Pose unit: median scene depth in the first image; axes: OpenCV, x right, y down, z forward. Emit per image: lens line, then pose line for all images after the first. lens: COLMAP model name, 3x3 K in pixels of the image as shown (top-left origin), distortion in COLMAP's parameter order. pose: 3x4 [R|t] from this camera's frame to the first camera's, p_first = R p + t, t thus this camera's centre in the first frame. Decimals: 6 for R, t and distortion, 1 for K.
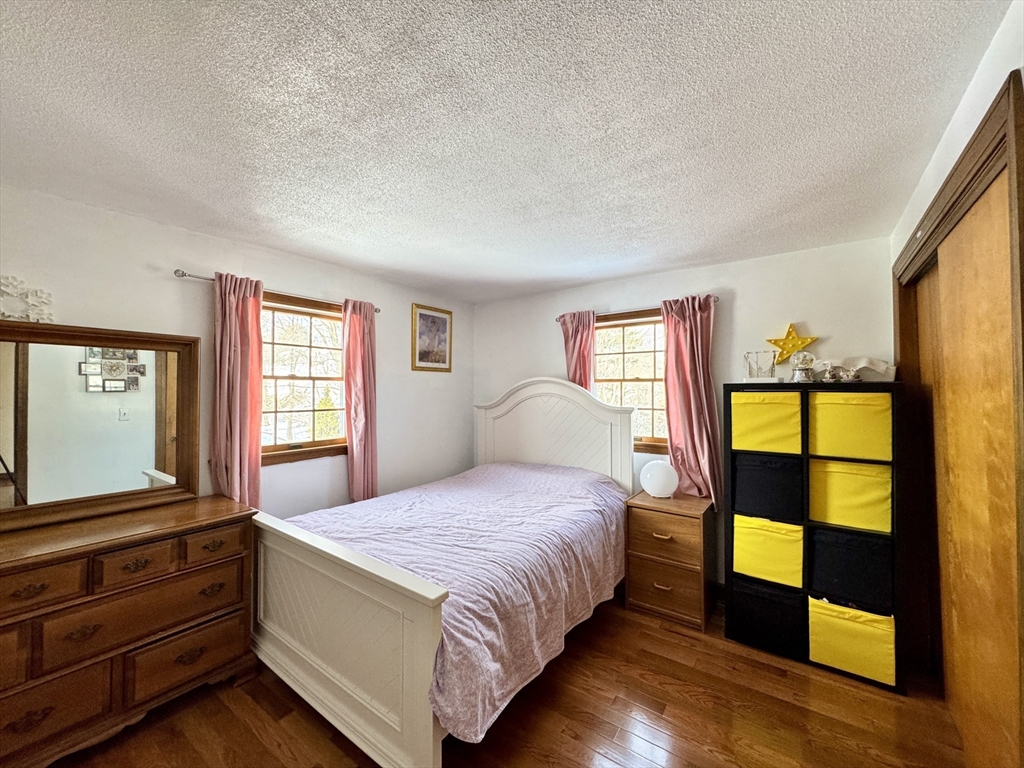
lens RADIAL K [[410.1, 0, 512.0], [0, 410.1, 384.0], [0, 0, 1]] dist [-0.000541, -0.000154]
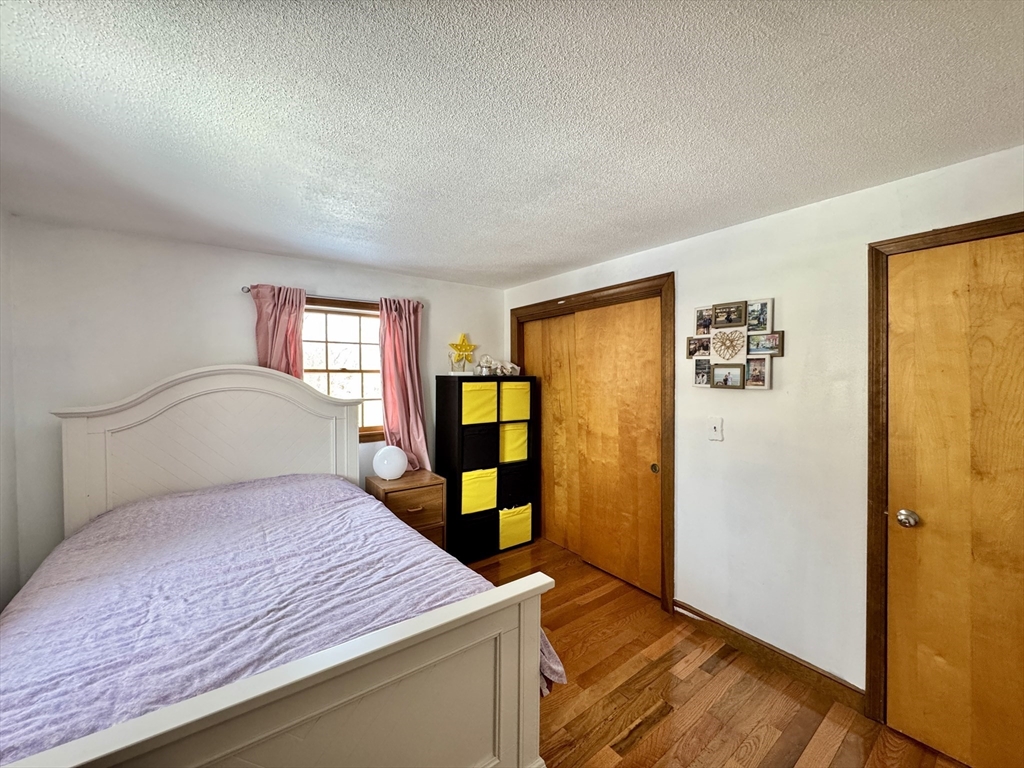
lens RADIAL K [[410.1, 0, 512.0], [0, 410.1, 384.0], [0, 0, 1]] dist [-0.000541, -0.000154]
pose [[0.291072, -0.014545, 0.956591, -0.733077], [-0.011492, 0.999759, 0.018698, -0.002037], [-0.956632, -0.016436, 0.290835, 0.475748]]
